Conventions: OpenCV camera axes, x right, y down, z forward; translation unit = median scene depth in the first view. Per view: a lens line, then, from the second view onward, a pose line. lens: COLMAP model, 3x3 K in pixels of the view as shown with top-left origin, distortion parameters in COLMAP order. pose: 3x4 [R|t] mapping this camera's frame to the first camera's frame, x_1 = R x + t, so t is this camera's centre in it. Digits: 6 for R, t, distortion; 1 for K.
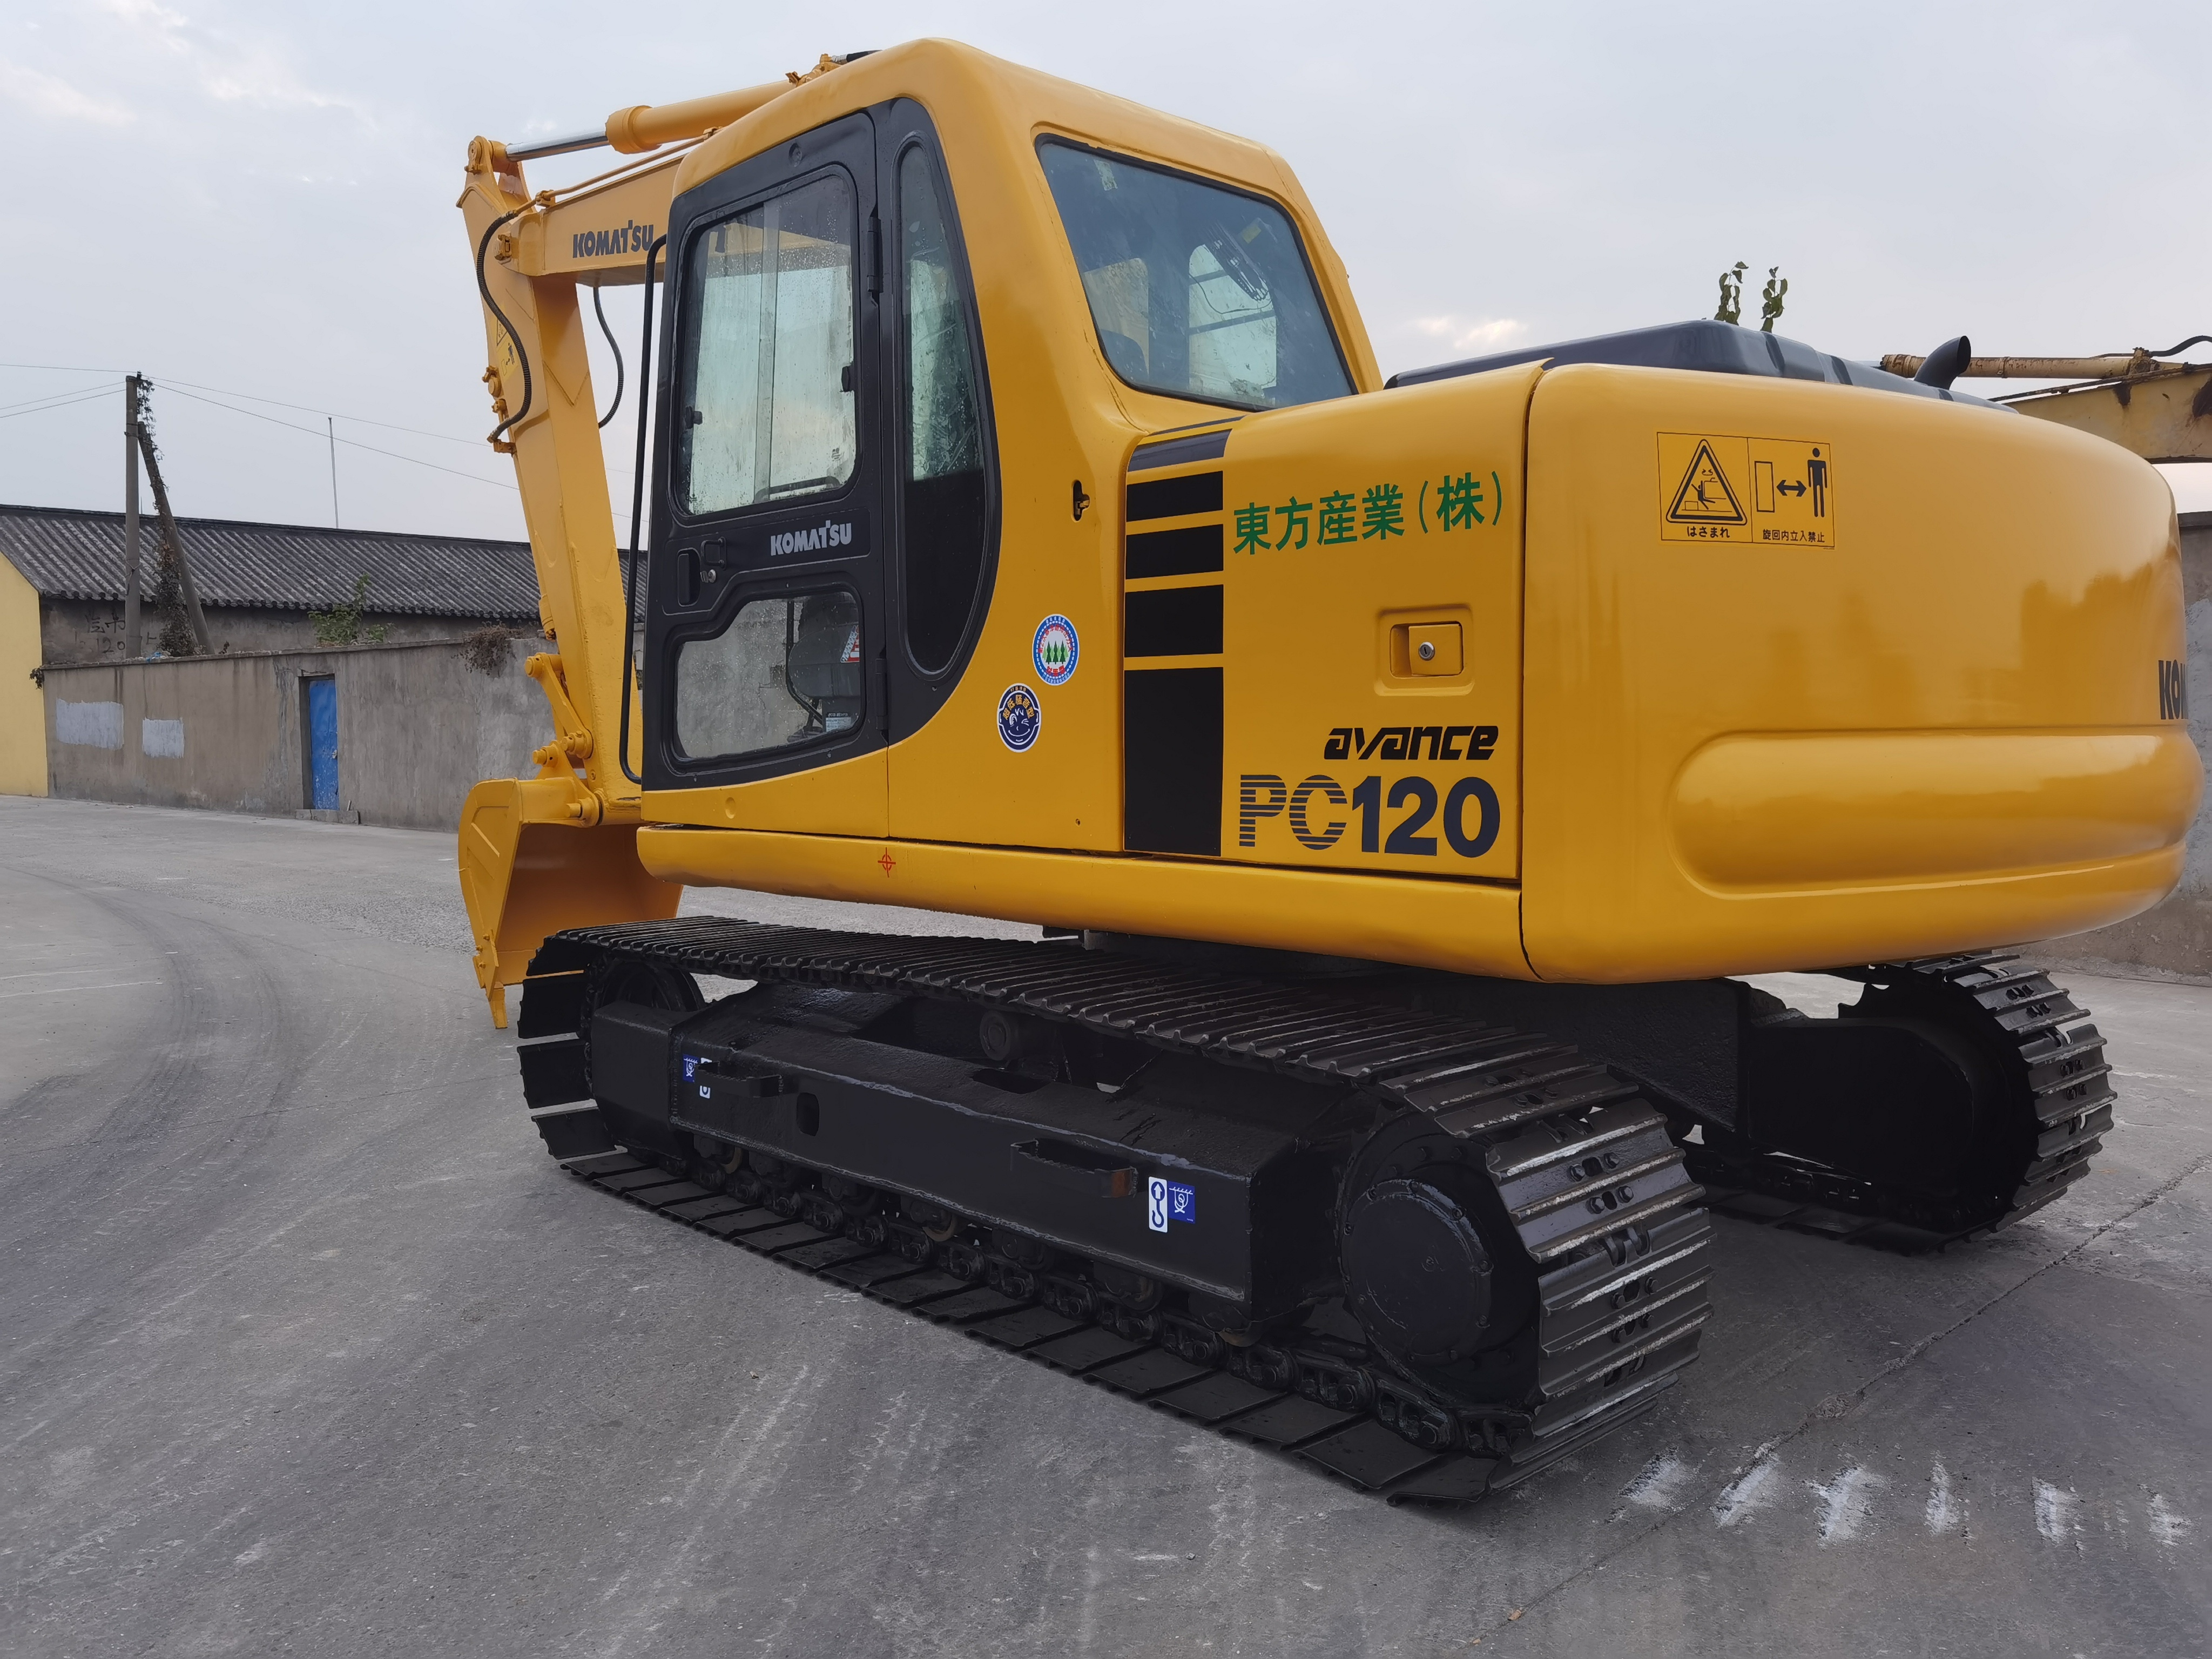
lens RADIAL K [[1754.7, 0, 1106.0], [0, 1754.7, 829.5], [0, 0, 1]] dist [0.030692, -0.000865]
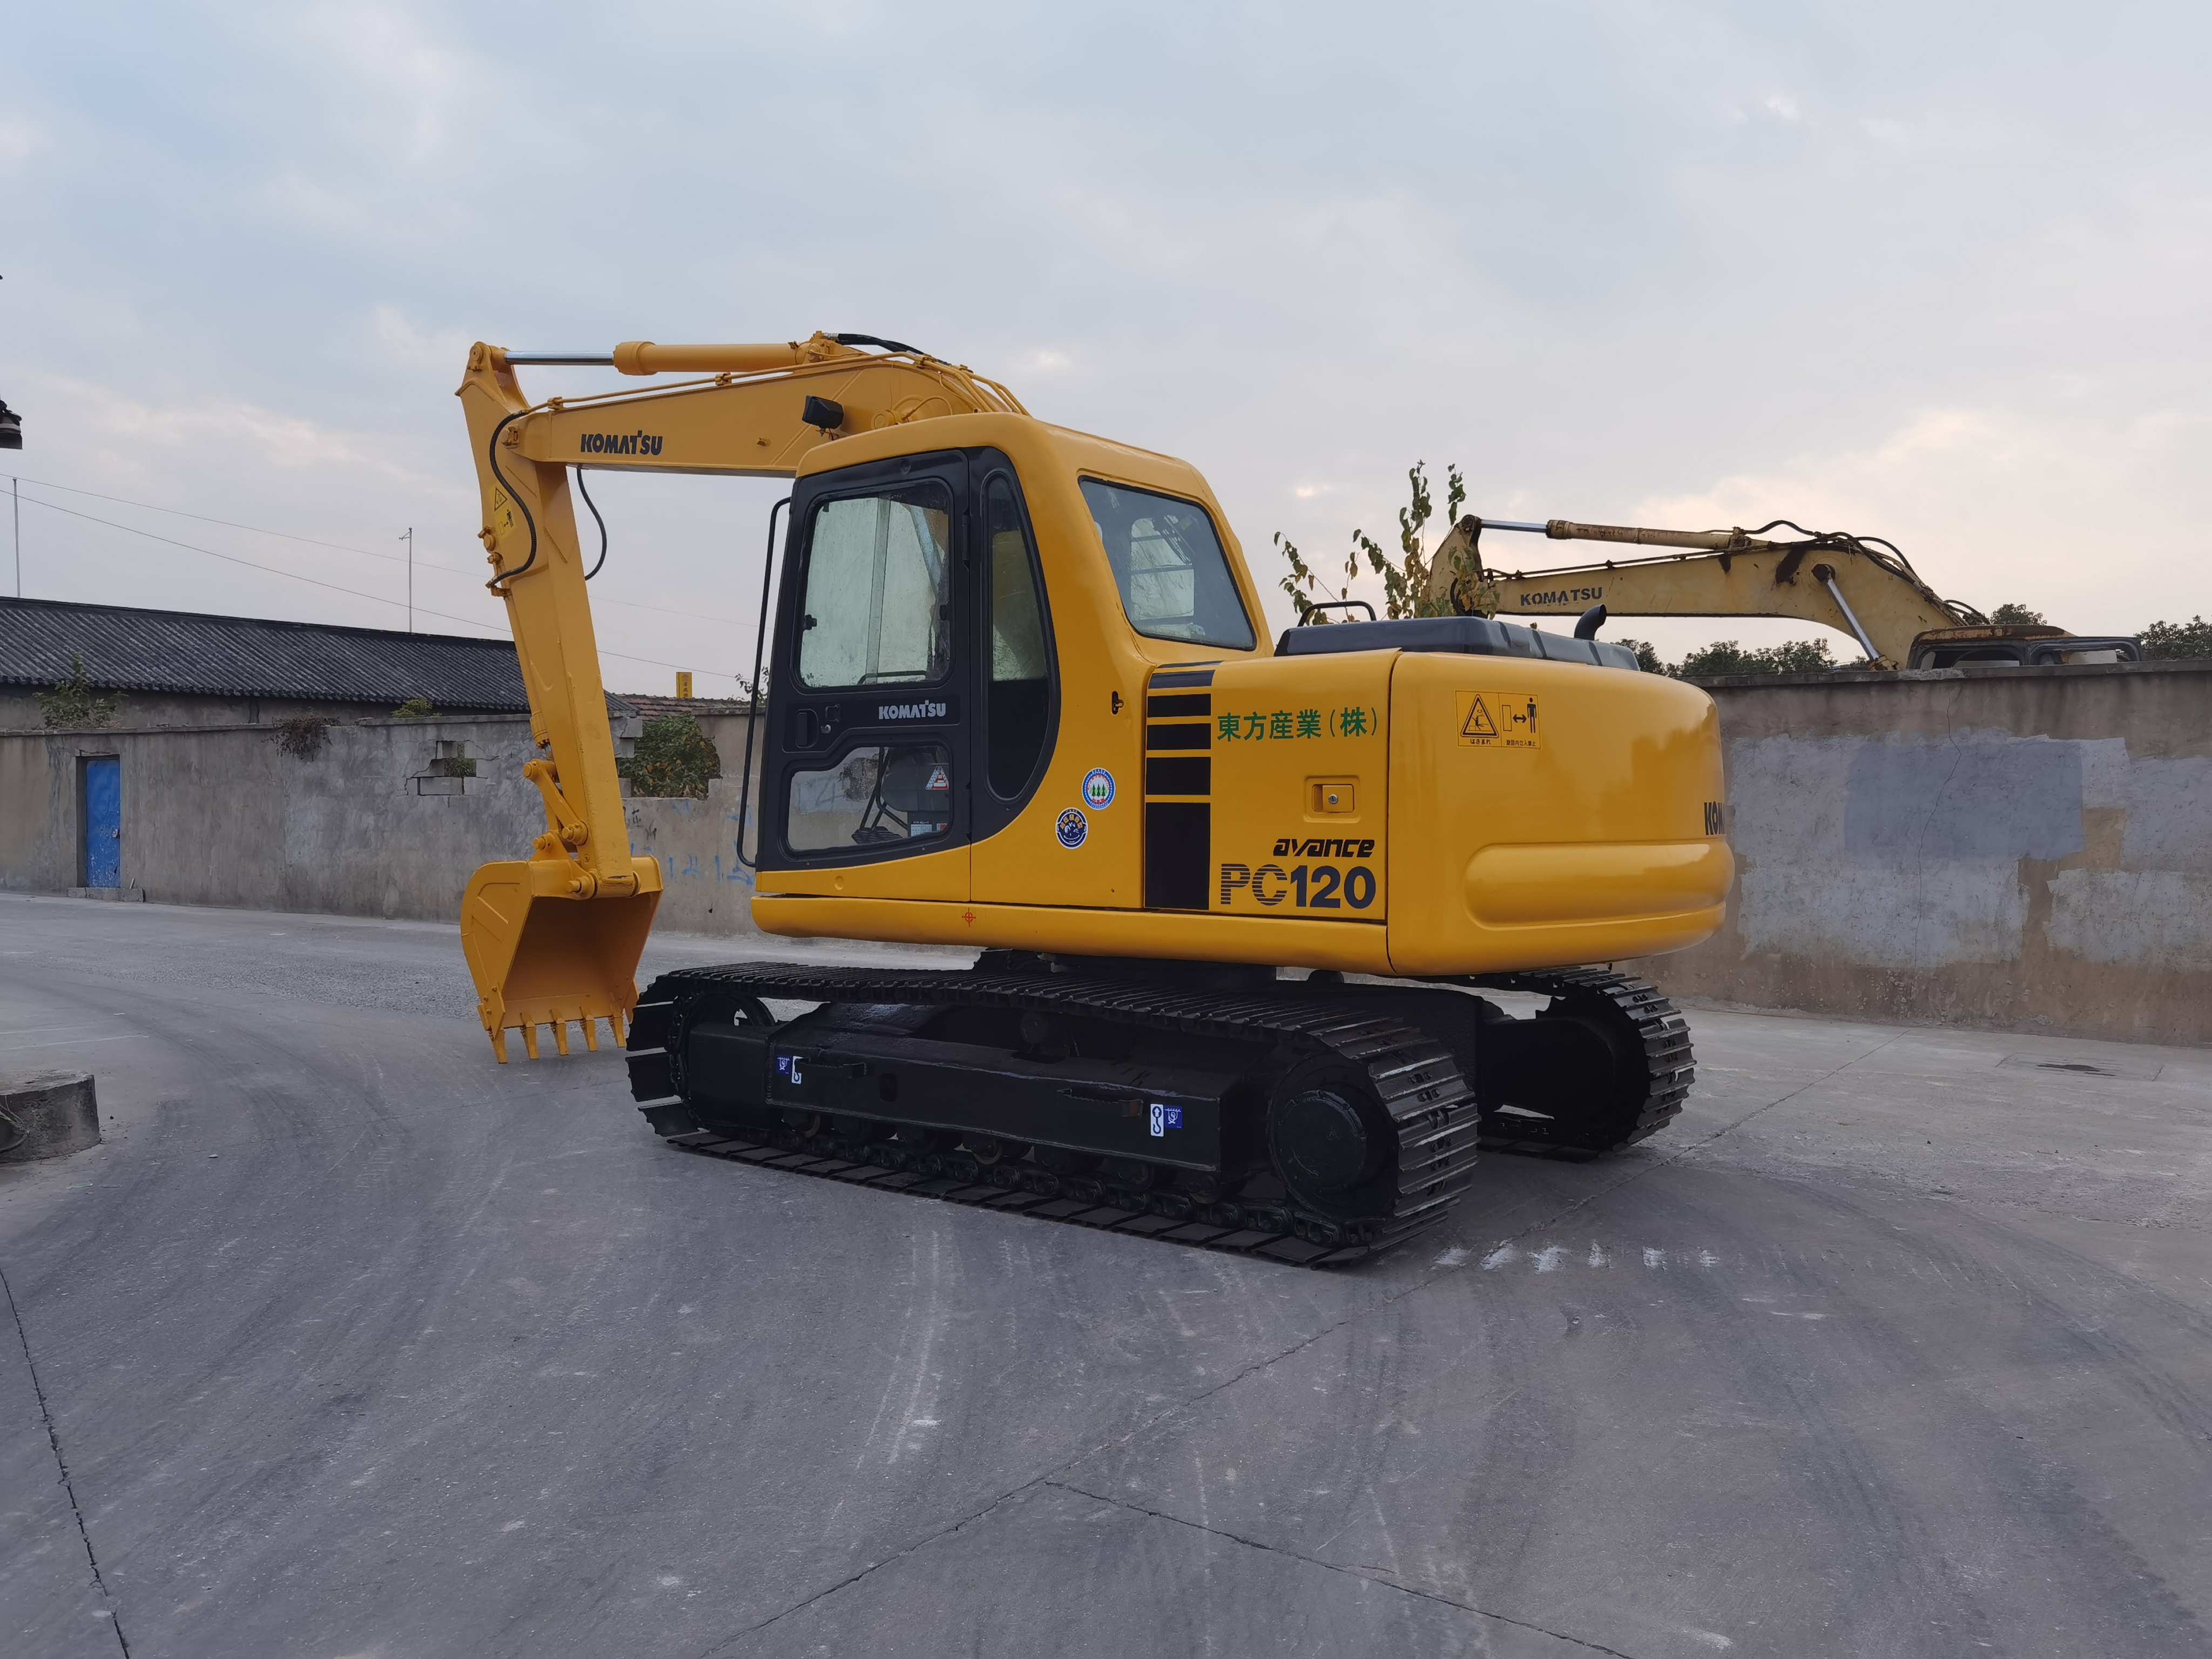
lens RADIAL K [[1747.9, 0, 1106.0], [0, 1747.9, 829.5], [0, 0, 1]] dist [0.084507, -0.202524]
pose [[0.985891, 0.007428, 0.167226, -0.299066], [0.000263, 0.998945, -0.045923, 0.013587], [-0.167391, 0.045319, 0.984848, -0.645432]]
